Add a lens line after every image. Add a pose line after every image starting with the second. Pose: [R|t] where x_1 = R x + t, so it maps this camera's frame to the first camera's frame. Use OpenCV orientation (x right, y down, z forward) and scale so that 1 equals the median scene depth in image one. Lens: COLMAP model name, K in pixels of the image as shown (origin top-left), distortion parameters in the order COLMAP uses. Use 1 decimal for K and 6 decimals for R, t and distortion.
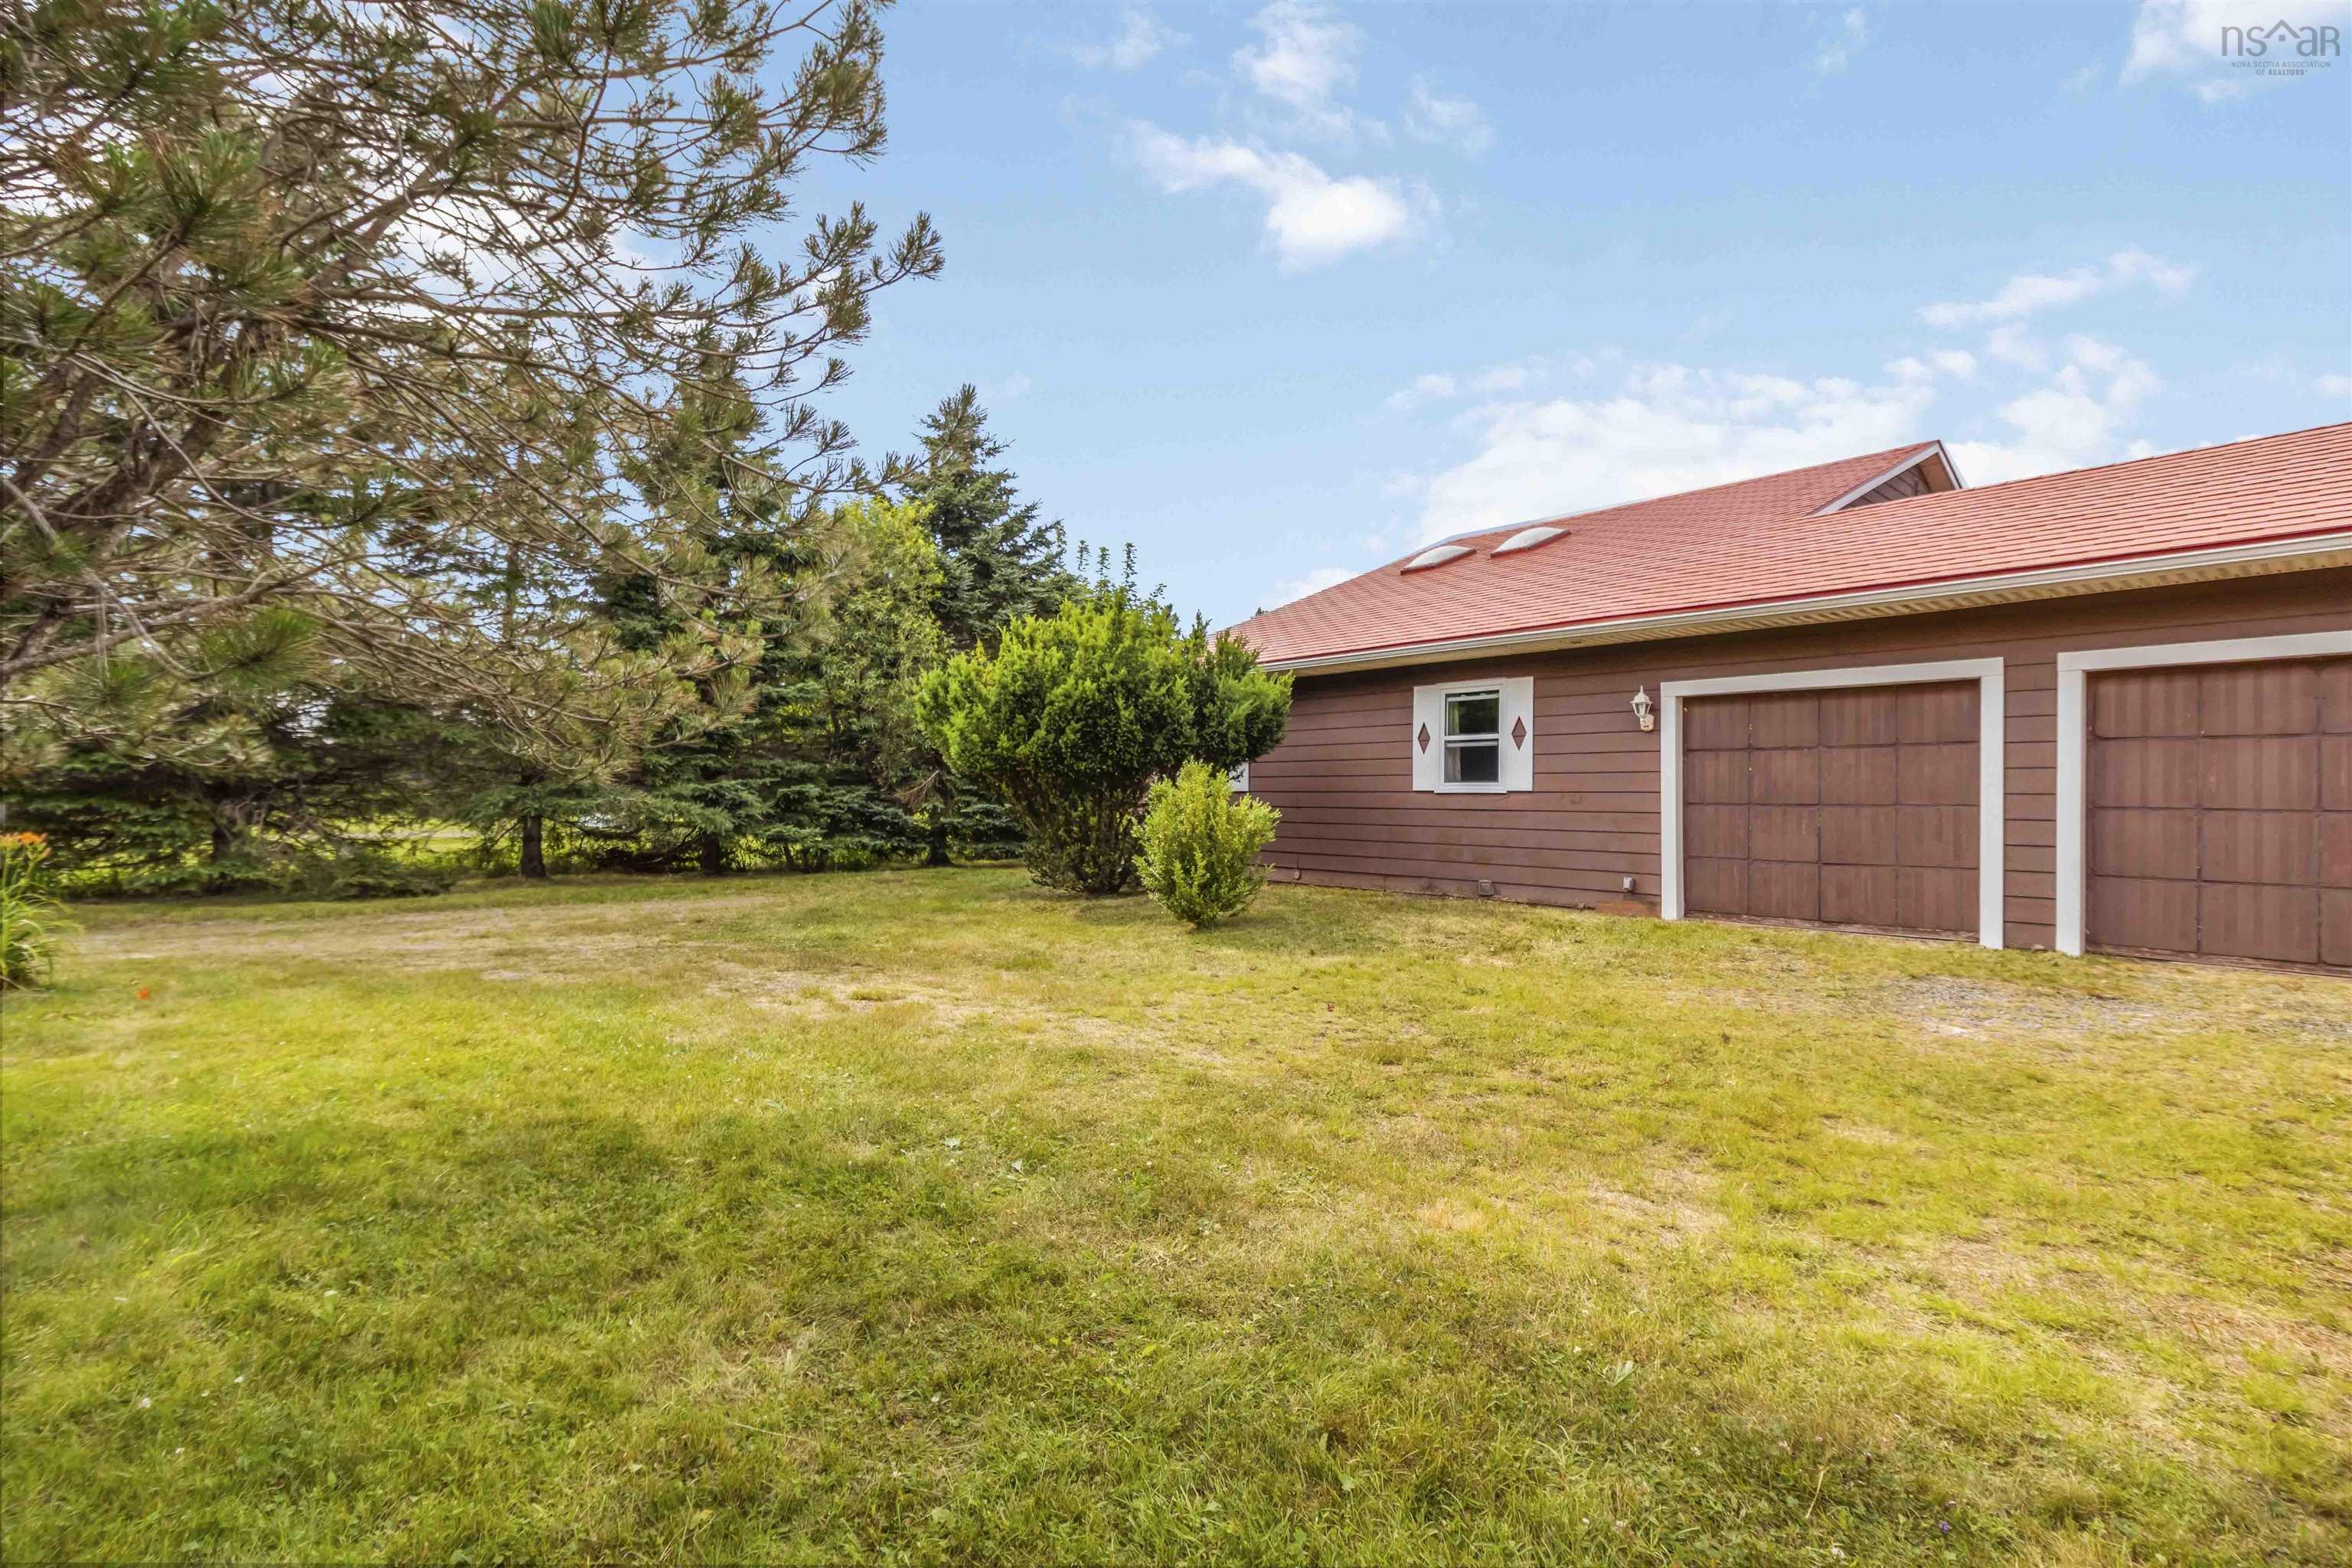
lens RADIAL K [[1102.8, 0, 1169.2], [0, 1102.8, 786.4], [0, 0, 1]] dist [-0.000091, 0.003633]
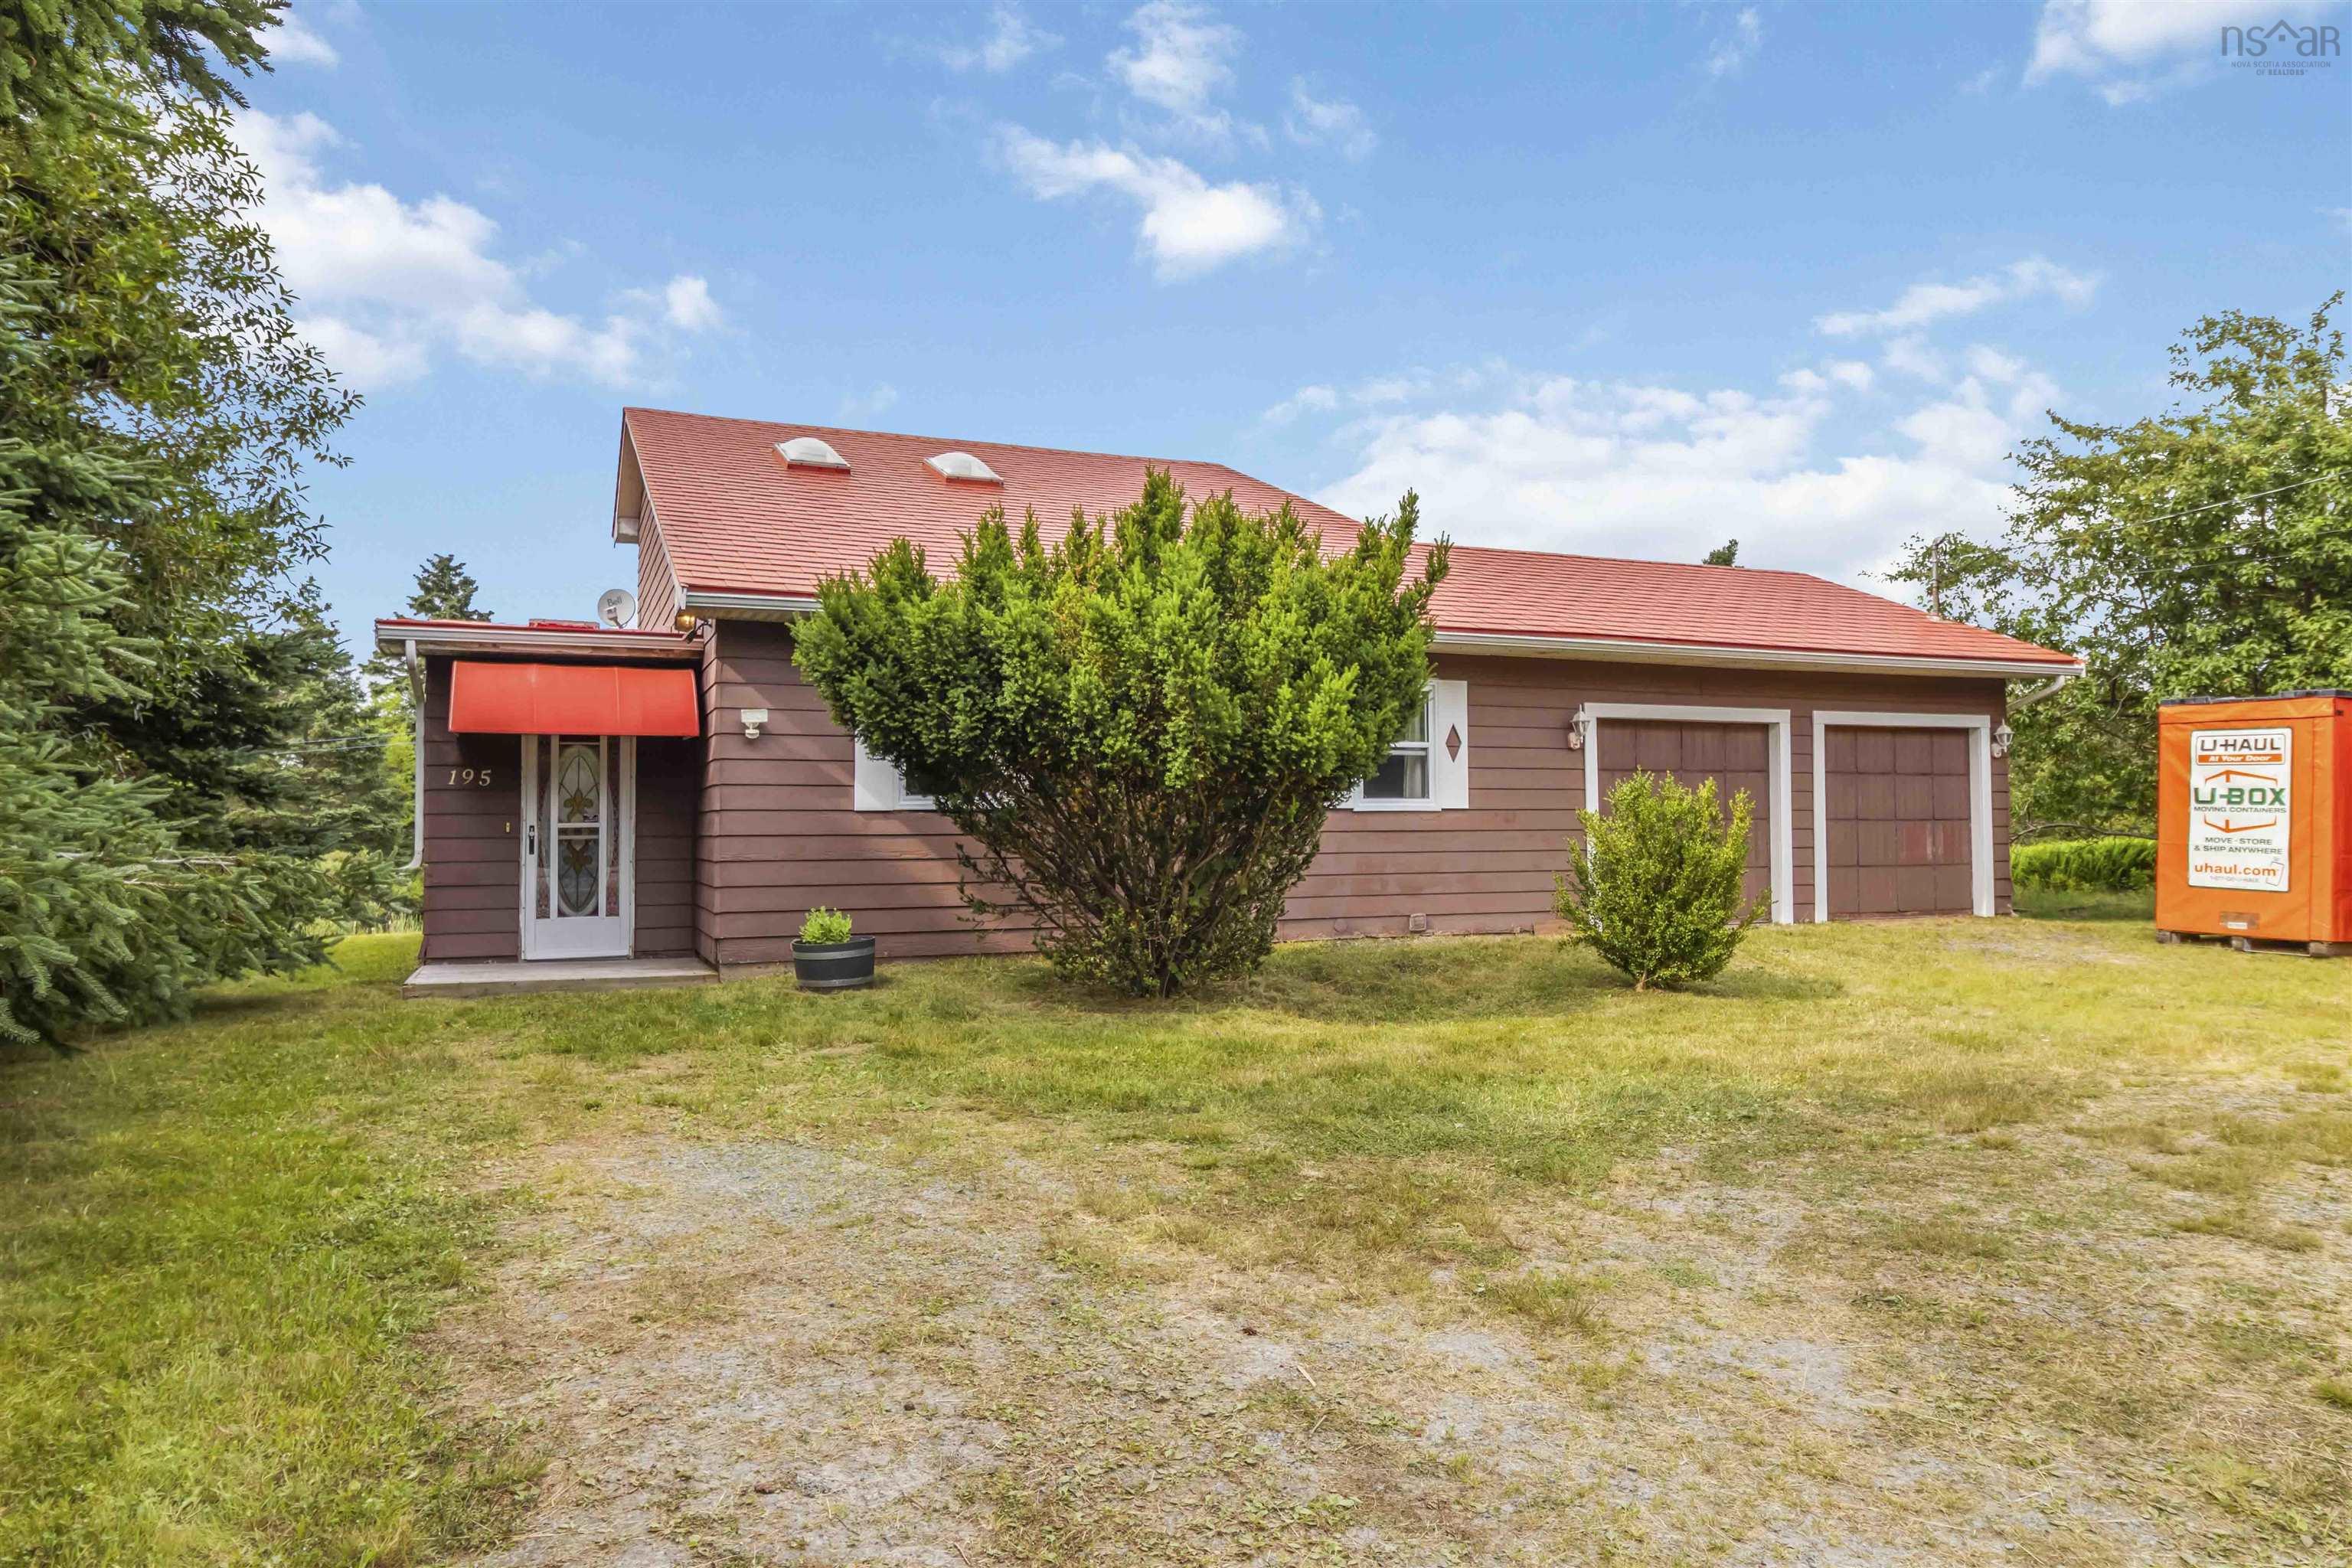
lens RADIAL K [[1509.9, 0, 1191.0], [0, 1509.9, 825.2], [0, 0, 1]] dist [0.011156, 0.002194]
pose [[0.294996, -0.001840, 0.955497, -1.007330], [0.001531, 0.999998, 0.001453, 0.017412], [-0.955497, 0.001034, 0.294998, 0.936845]]
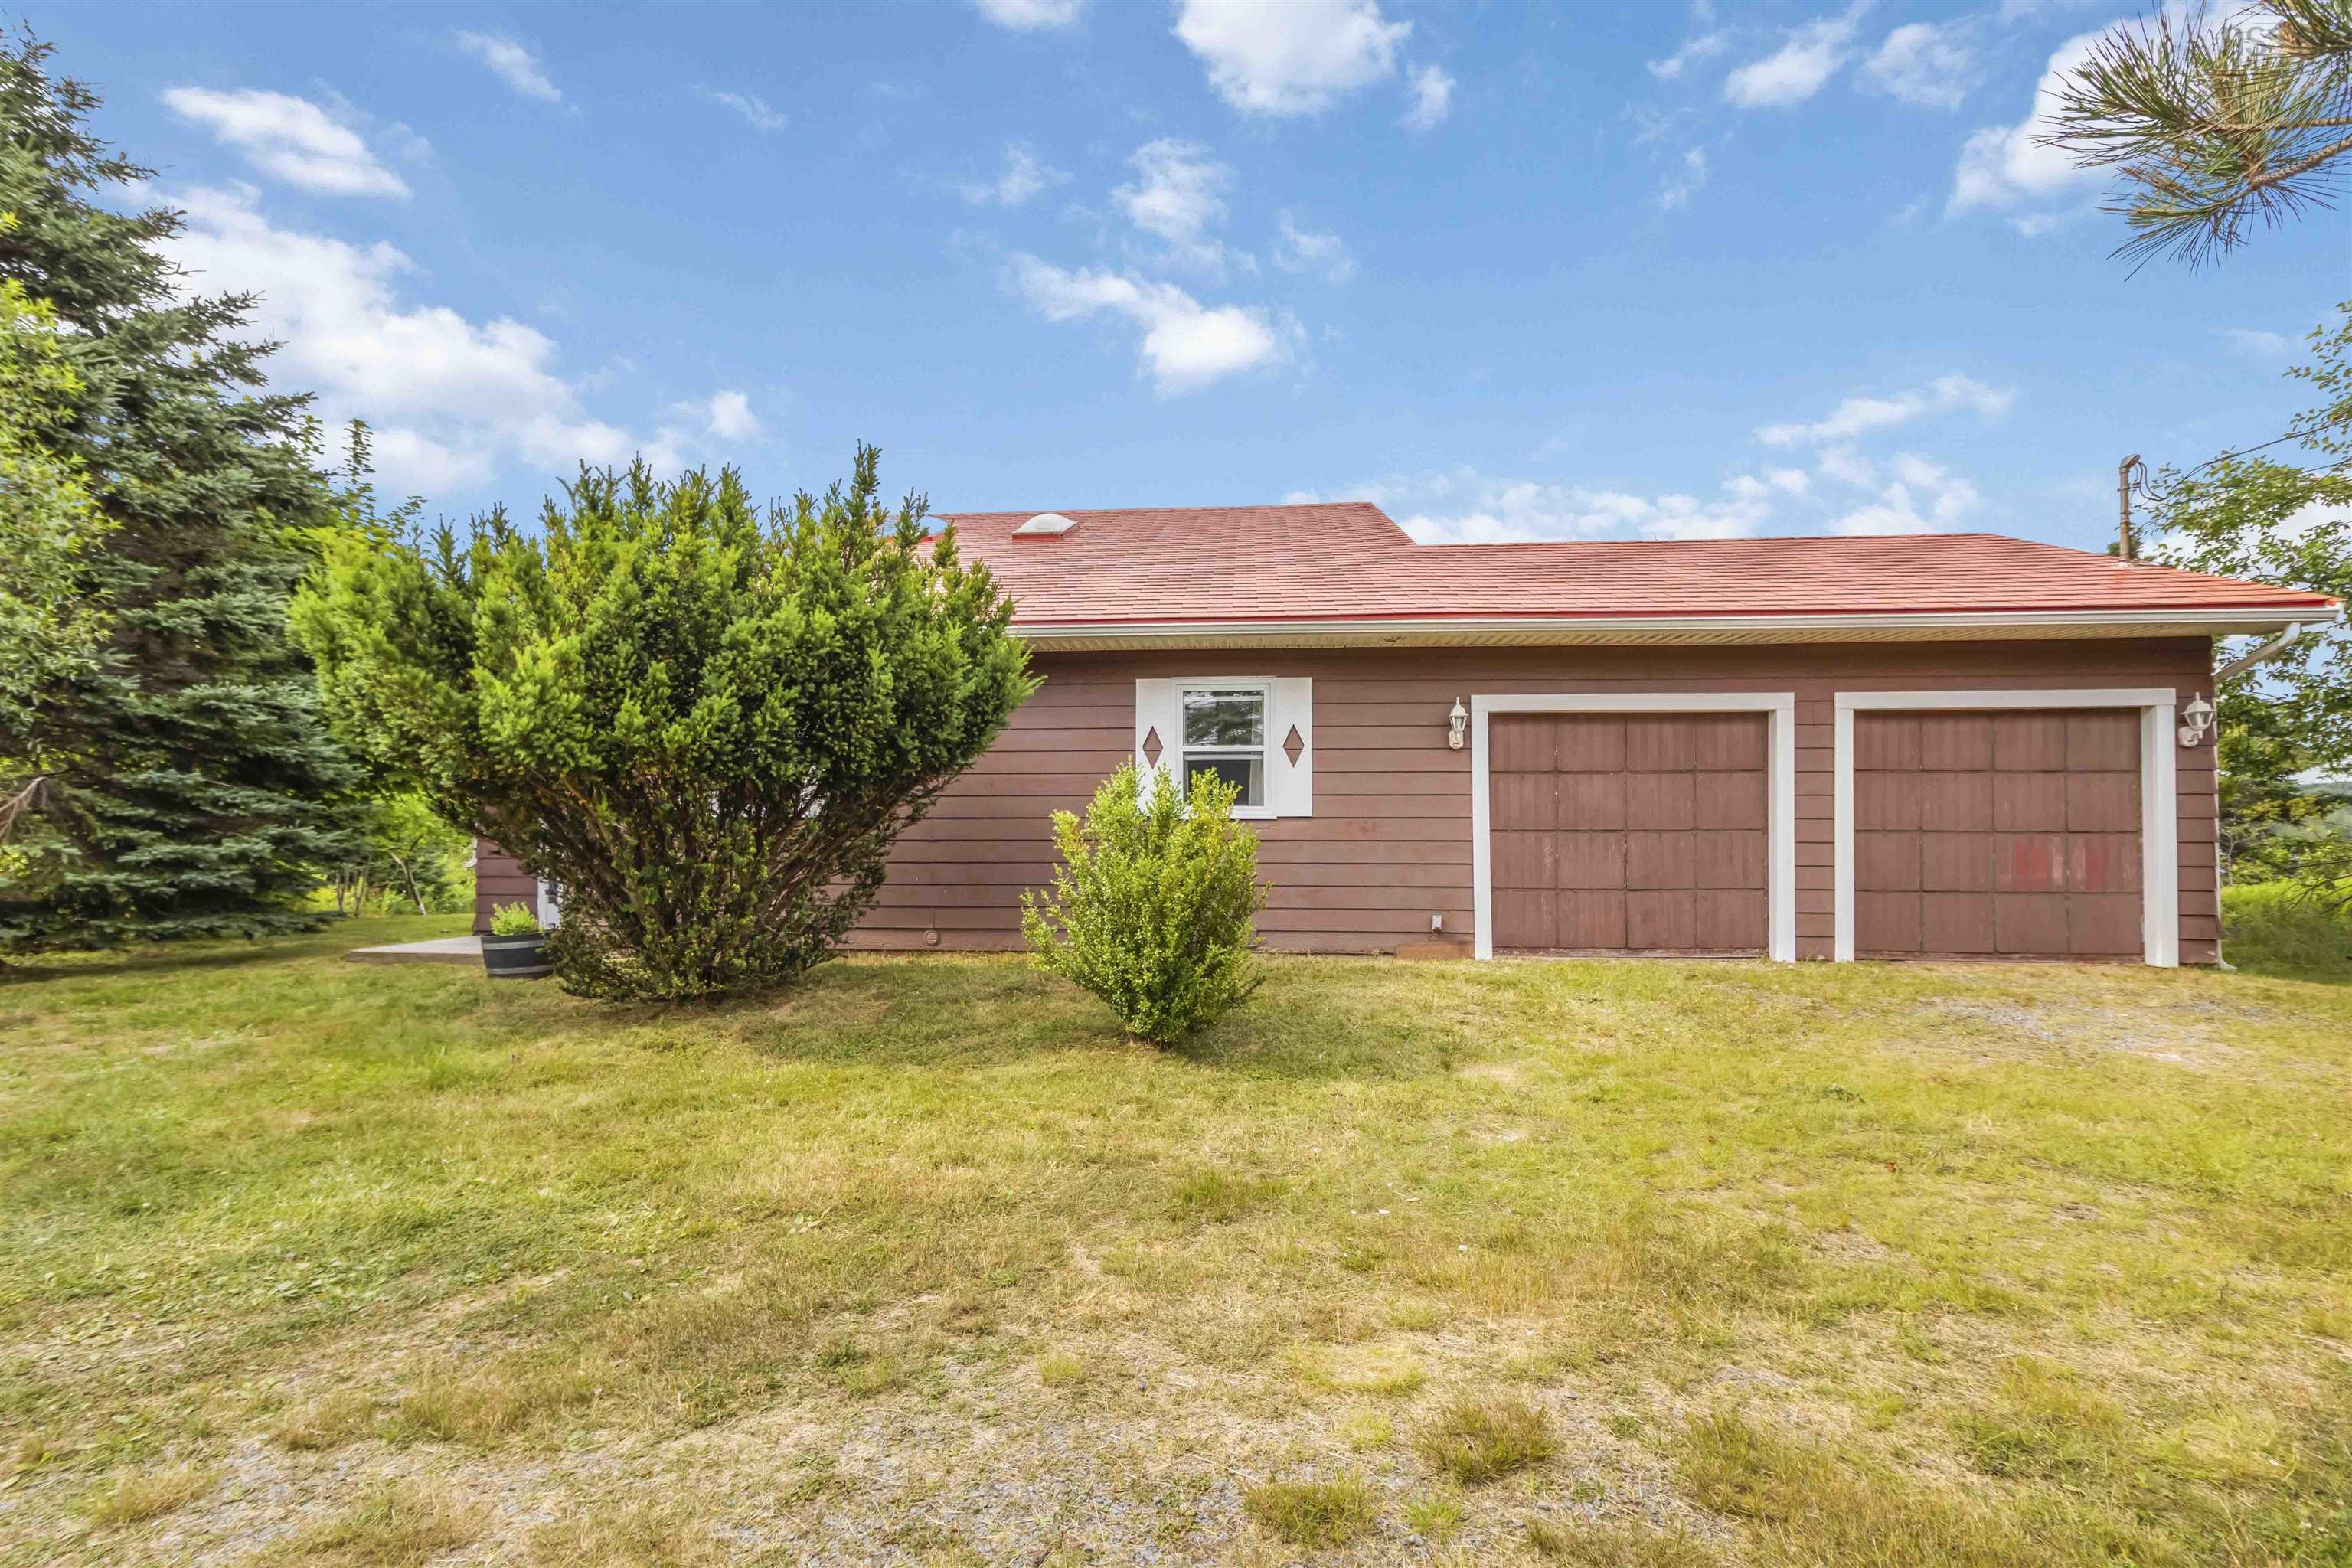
lens RADIAL K [[1102.8, 0, 1183.1], [0, 1102.8, 803.1], [0, 0, 1]] dist [-0.000091, 0.003633]
pose [[0.705322, 0.003882, 0.708876, -0.352693], [-0.001985, 0.999992, -0.003502, -0.003123], [-0.708884, 0.001063, 0.705324, 0.536649]]
